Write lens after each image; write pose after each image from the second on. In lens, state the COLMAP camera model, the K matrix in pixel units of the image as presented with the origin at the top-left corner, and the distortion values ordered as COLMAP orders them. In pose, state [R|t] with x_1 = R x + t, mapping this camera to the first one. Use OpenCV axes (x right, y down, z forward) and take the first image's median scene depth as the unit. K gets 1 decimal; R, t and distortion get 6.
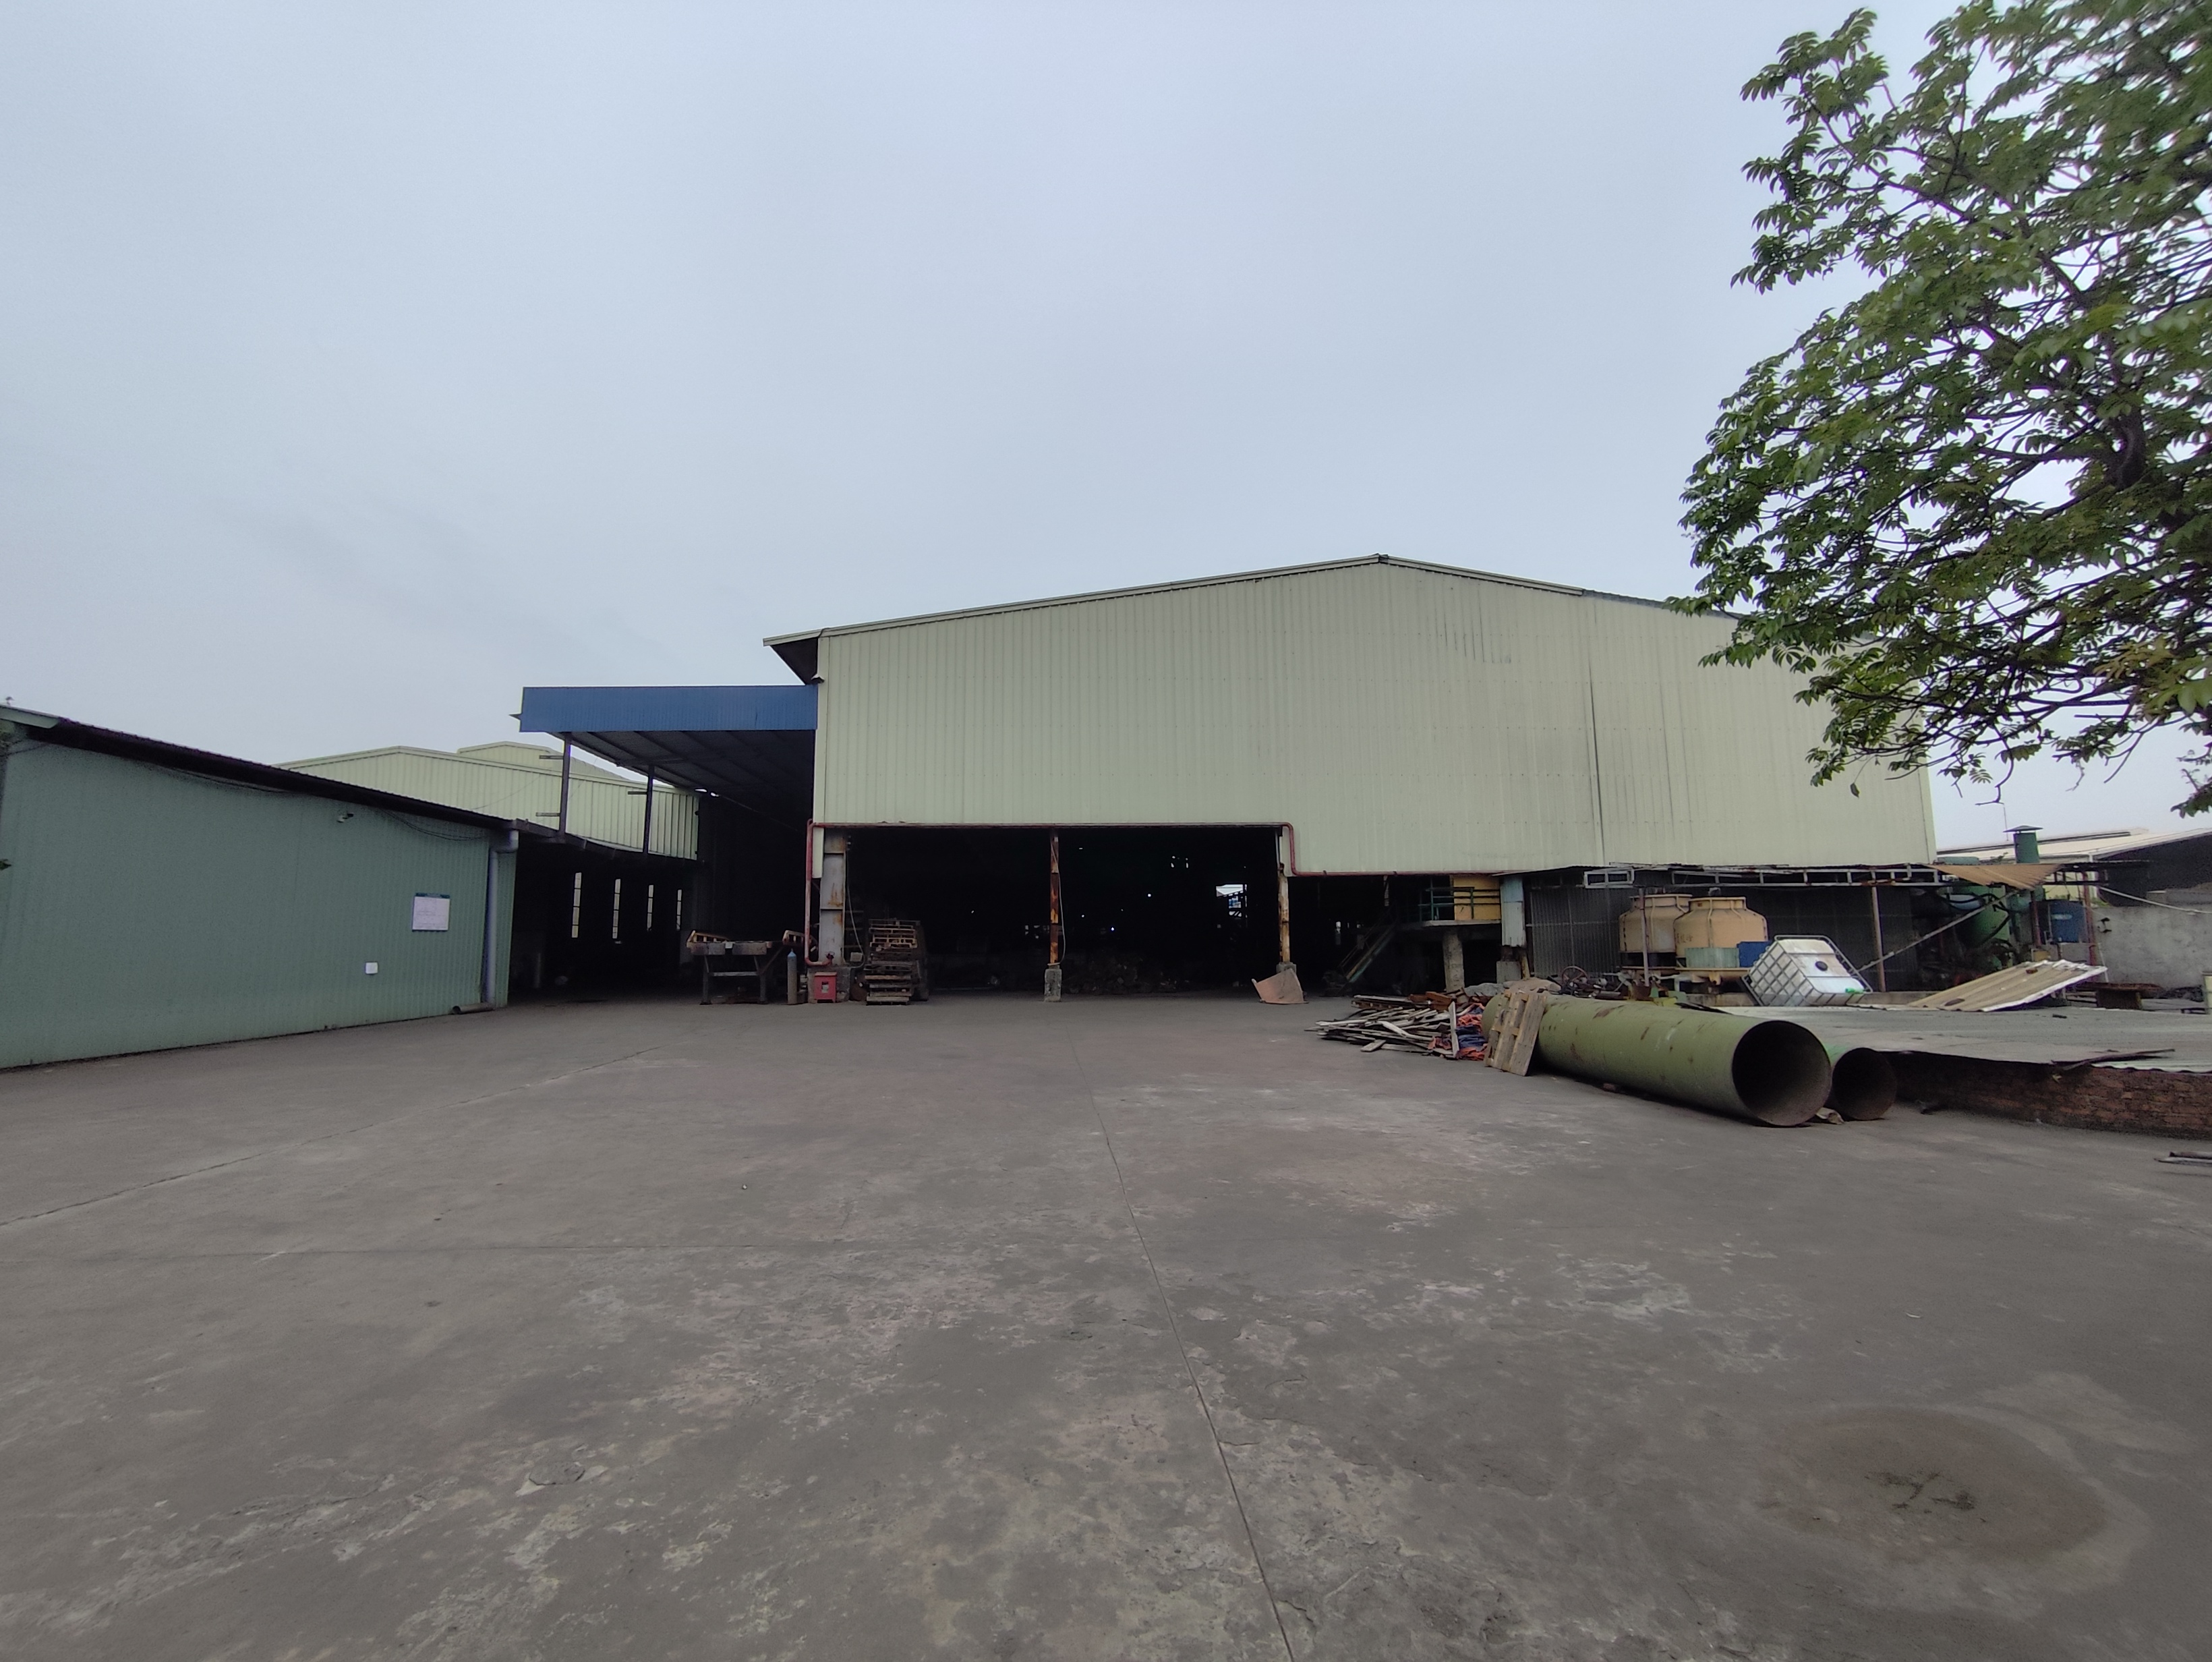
lens RADIAL K [[1009.1, 0, 1092.7], [0, 1009.1, 825.3], [0, 0, 1]] dist [-0.003451, 0.004109]
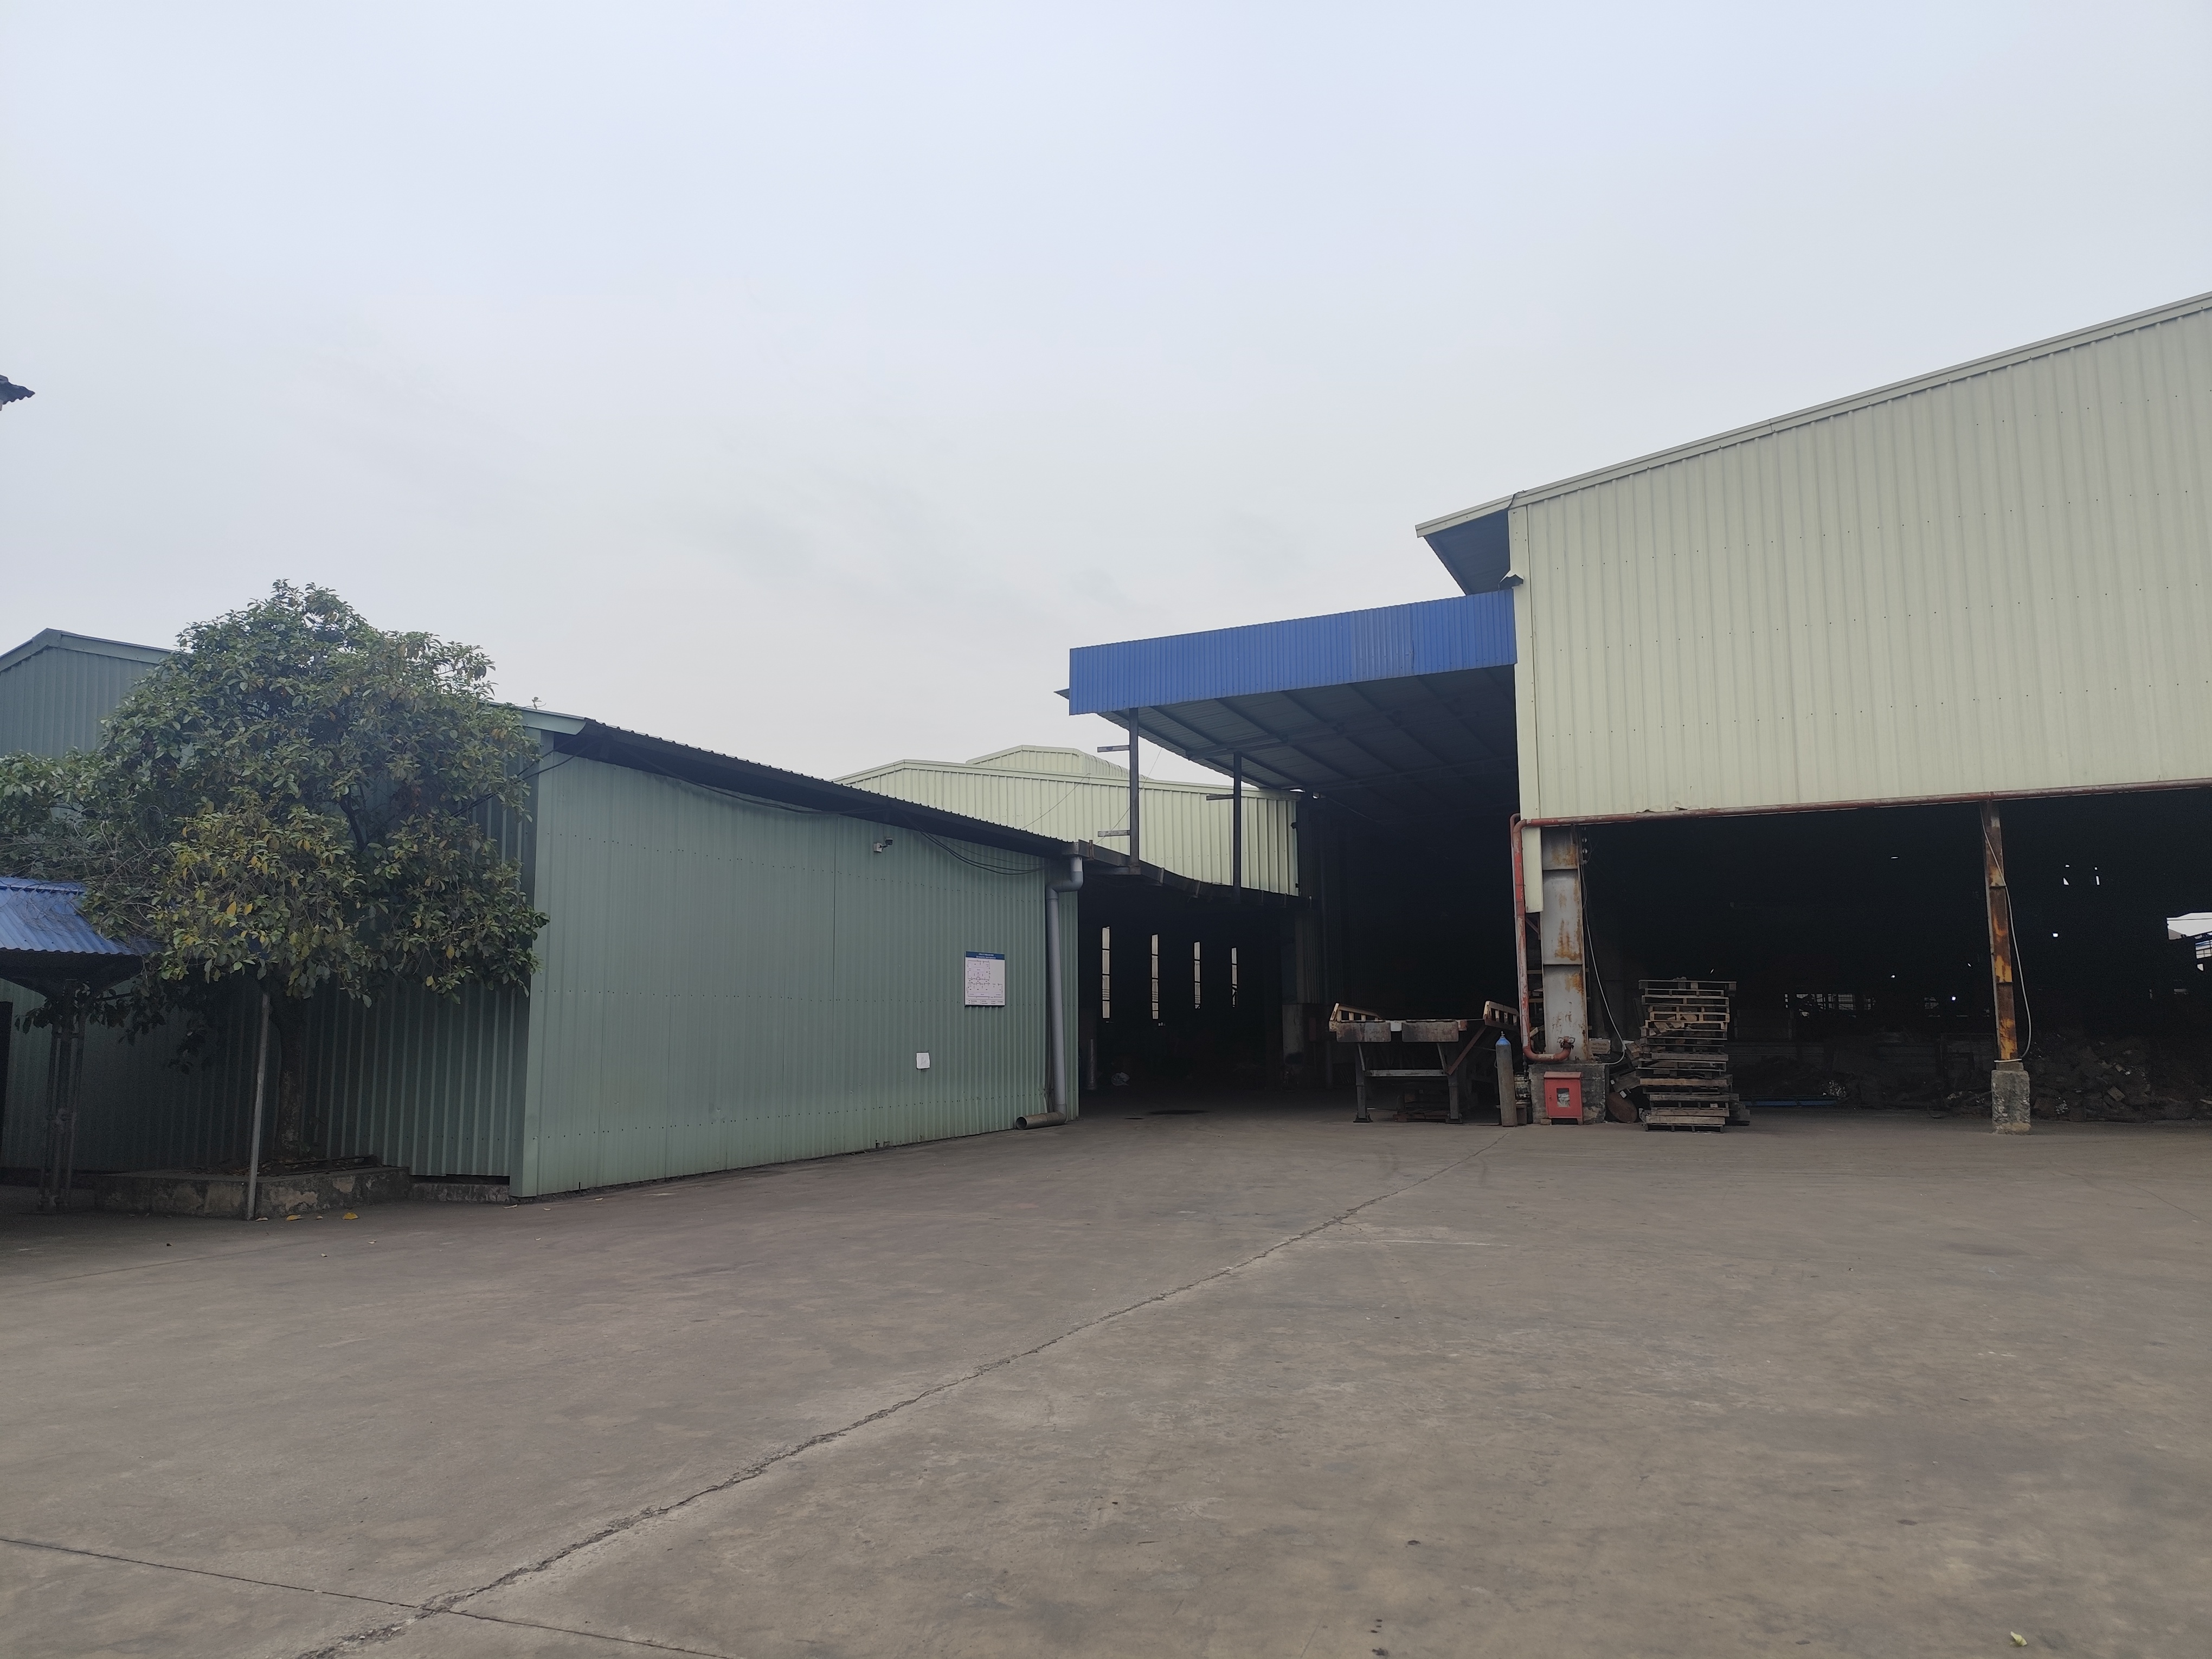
lens RADIAL K [[1534.4, 0, 1116.8], [0, 1534.4, 833.0], [0, 0, 1]] dist [0.020922, -0.023135]
pose [[0.900415, -0.058256, -0.431114, -0.102729], [0.054878, 0.998287, -0.020282, 0.010671], [0.431557, -0.005397, 0.902069, 0.081455]]
